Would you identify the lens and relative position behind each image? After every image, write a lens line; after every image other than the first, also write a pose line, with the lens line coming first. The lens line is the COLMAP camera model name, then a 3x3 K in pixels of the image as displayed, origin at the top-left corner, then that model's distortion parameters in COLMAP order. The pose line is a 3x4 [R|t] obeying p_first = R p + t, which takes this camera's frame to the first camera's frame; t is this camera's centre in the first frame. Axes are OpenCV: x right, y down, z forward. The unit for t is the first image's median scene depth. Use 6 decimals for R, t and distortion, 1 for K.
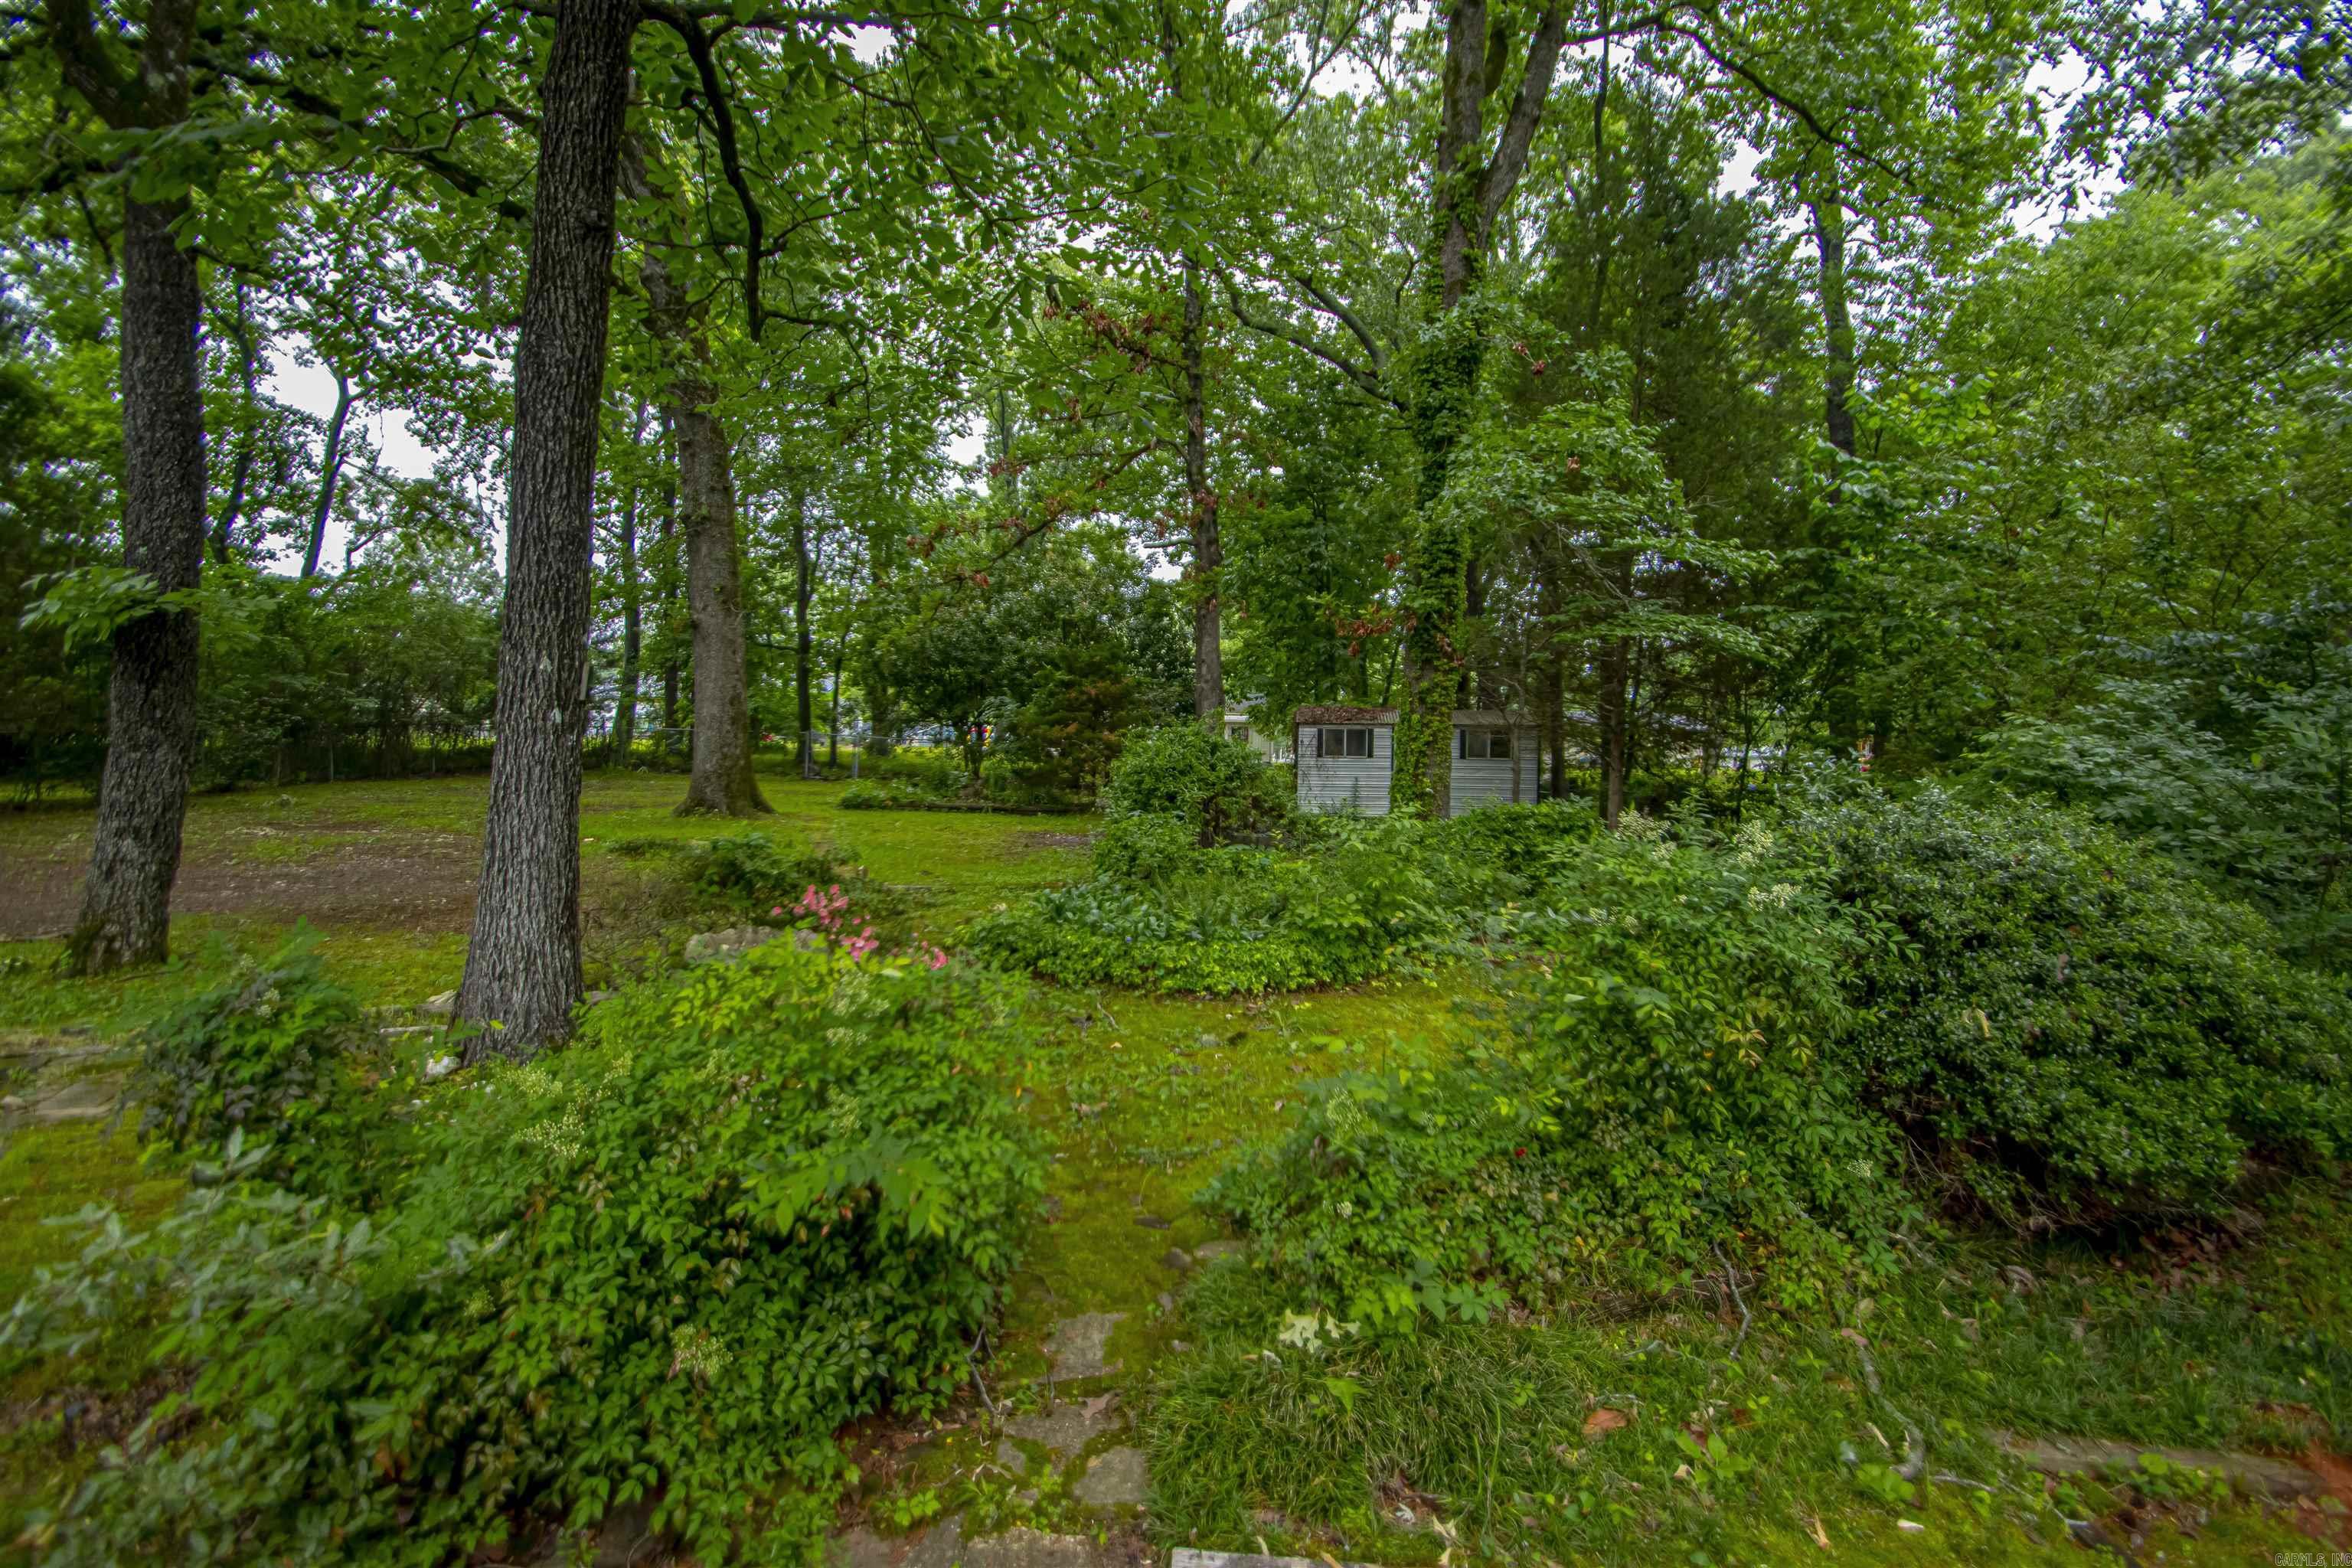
lens RADIAL K [[1094.2, 0, 1176.0], [0, 1094.2, 784.0], [0, 0, 1]] dist [-0.002833, -0.000403]
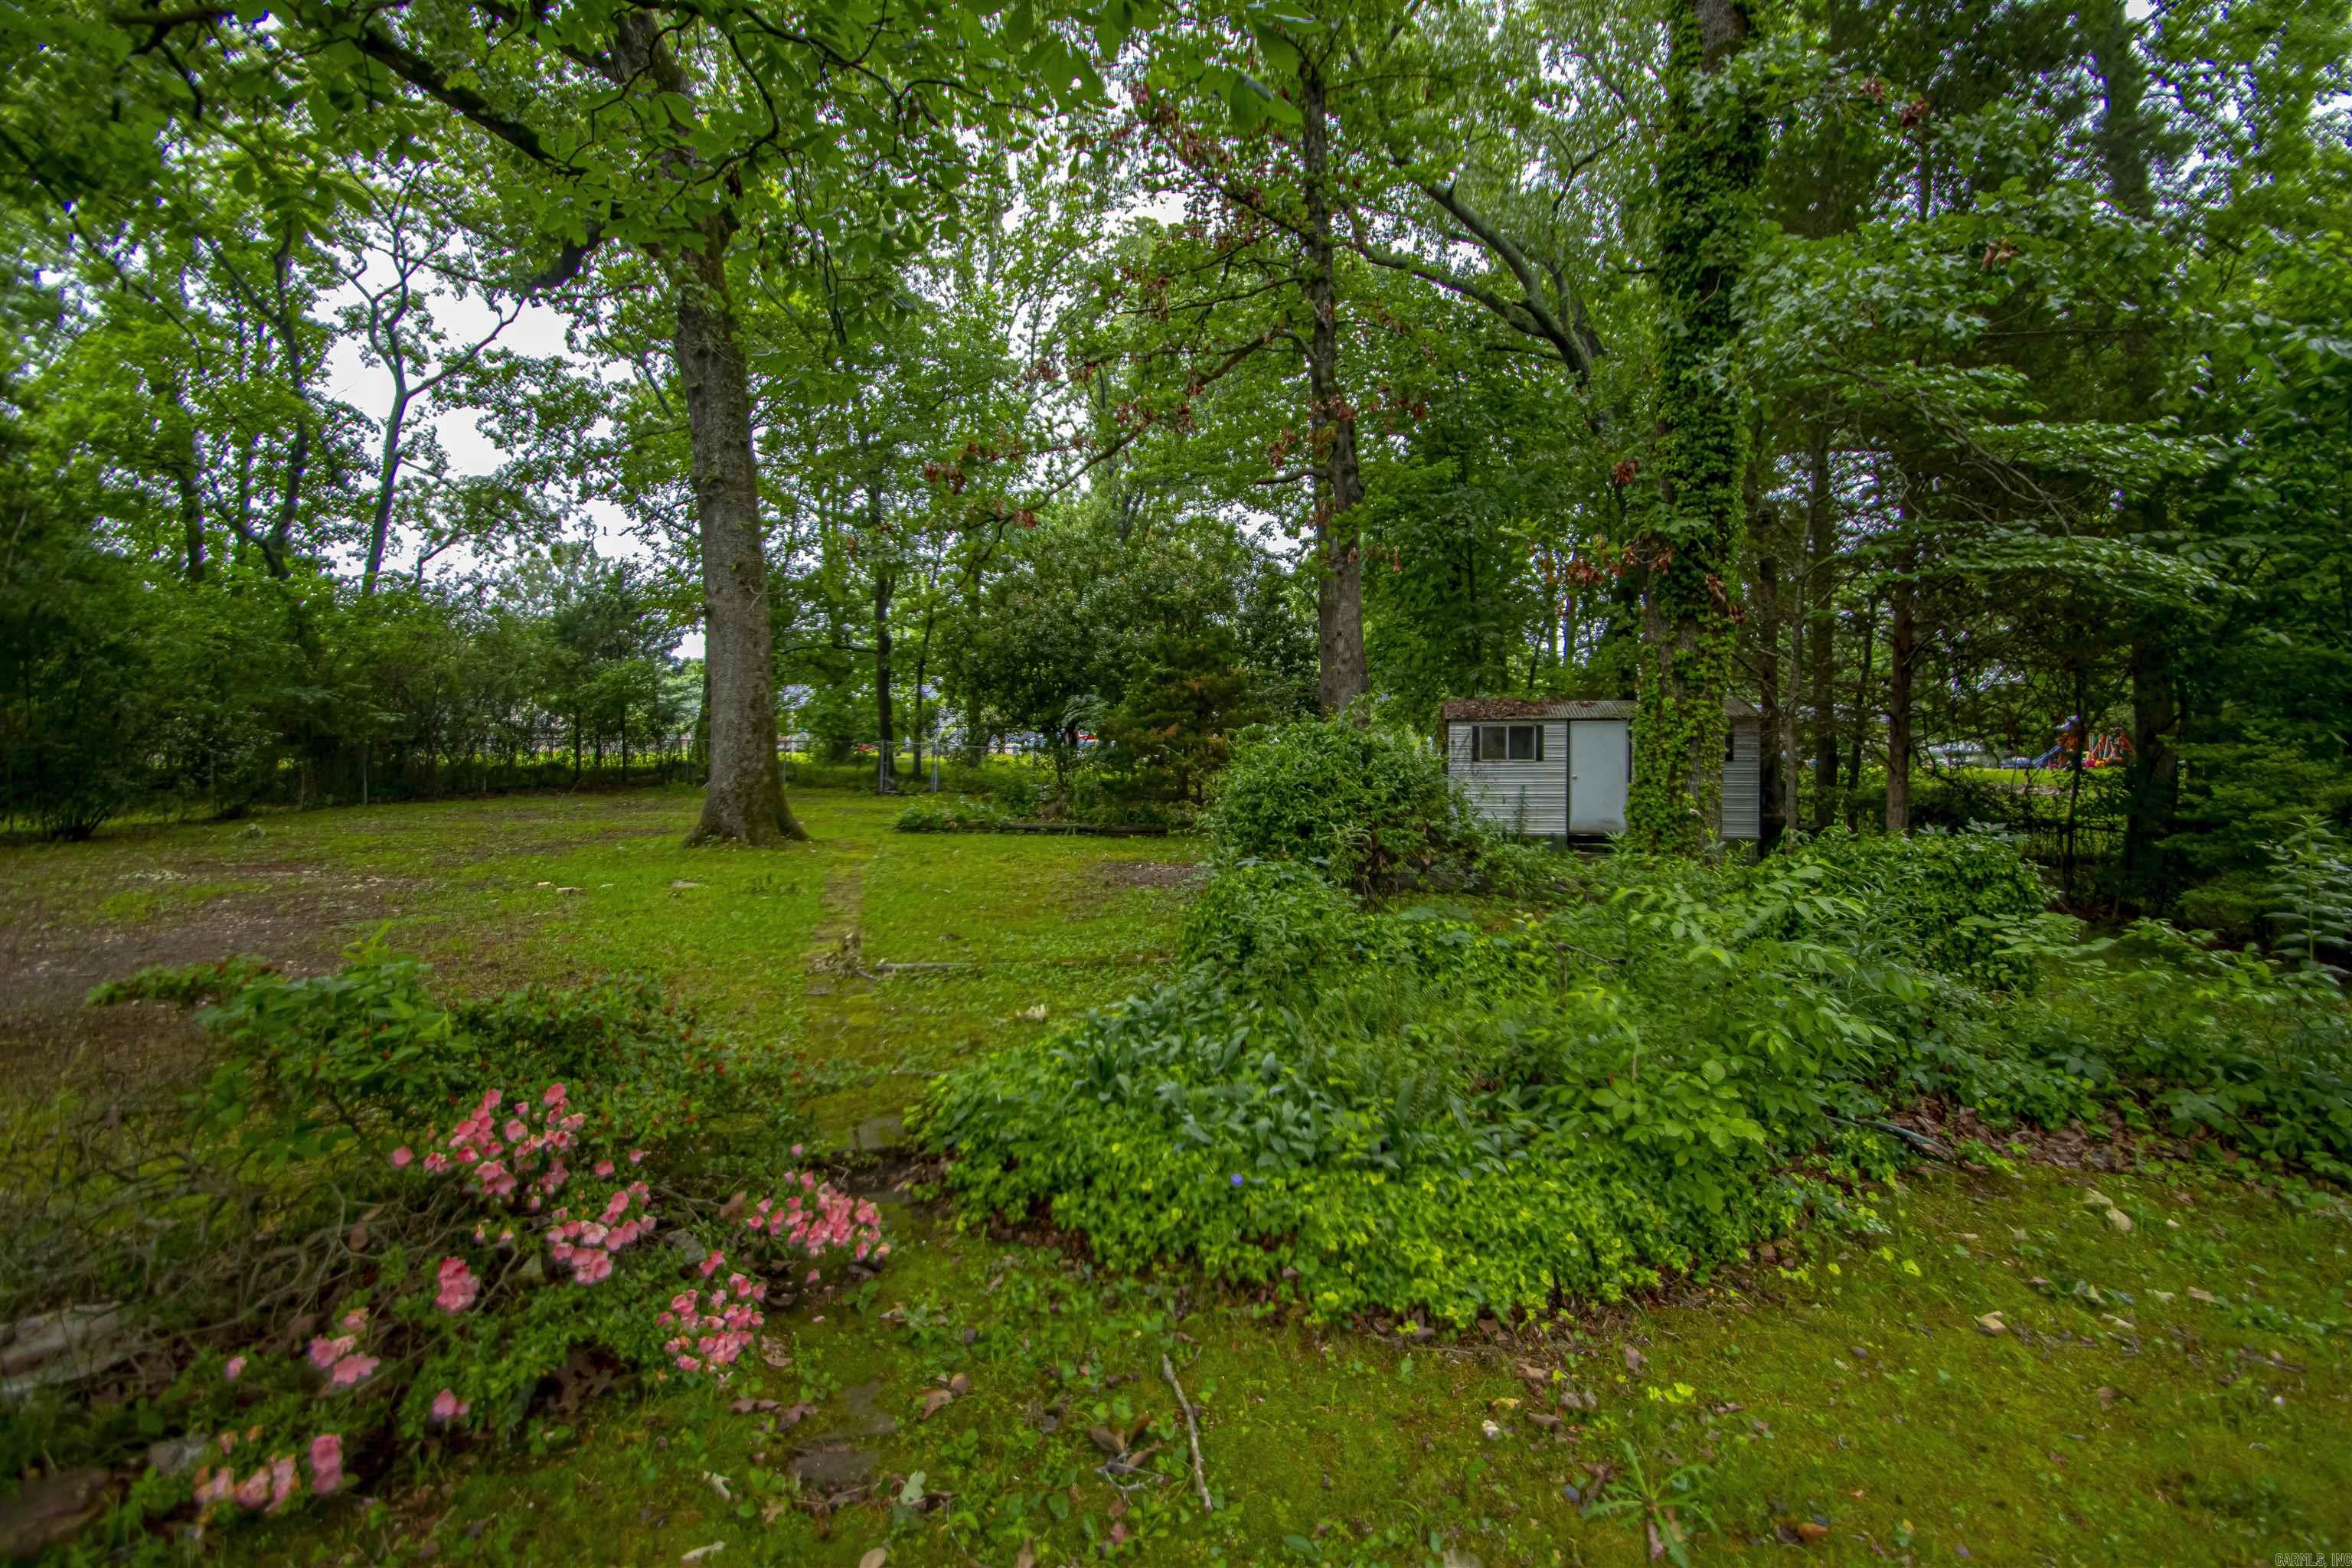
lens RADIAL K [[1096.8, 0, 1185.7], [0, 1096.8, 781.6], [0, 0, 1]] dist [0.014537, -0.018209]
pose [[0.995383, -0.013072, -0.095085, -0.011111], [0.012433, 0.999896, -0.007312, -0.011569], [0.095171, 0.006096, 0.995442, 0.318623]]
